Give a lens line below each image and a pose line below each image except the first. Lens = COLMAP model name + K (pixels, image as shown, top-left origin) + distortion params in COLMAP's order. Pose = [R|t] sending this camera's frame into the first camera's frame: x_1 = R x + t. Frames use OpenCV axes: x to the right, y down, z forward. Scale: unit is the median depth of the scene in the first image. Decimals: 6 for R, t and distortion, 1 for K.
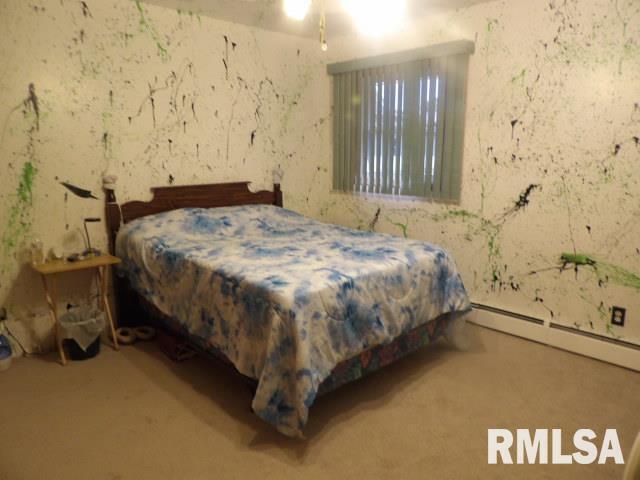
lens RADIAL K [[468.4, 0, 320.0], [0, 468.4, 240.0], [0, 0, 1]] dist [-0.030372, 0.074511]
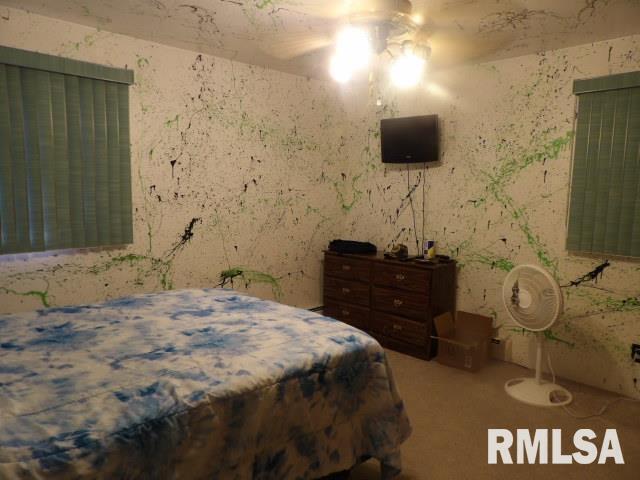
lens RADIAL K [[468.4, 0, 320.0], [0, 468.4, 240.0], [0, 0, 1]] dist [-0.030372, 0.074511]
pose [[-0.018623, -0.122578, 0.992284, -0.665687], [0.178540, 0.976097, 0.123929, -0.152624], [-0.983756, 0.179470, 0.003707, 0.702602]]
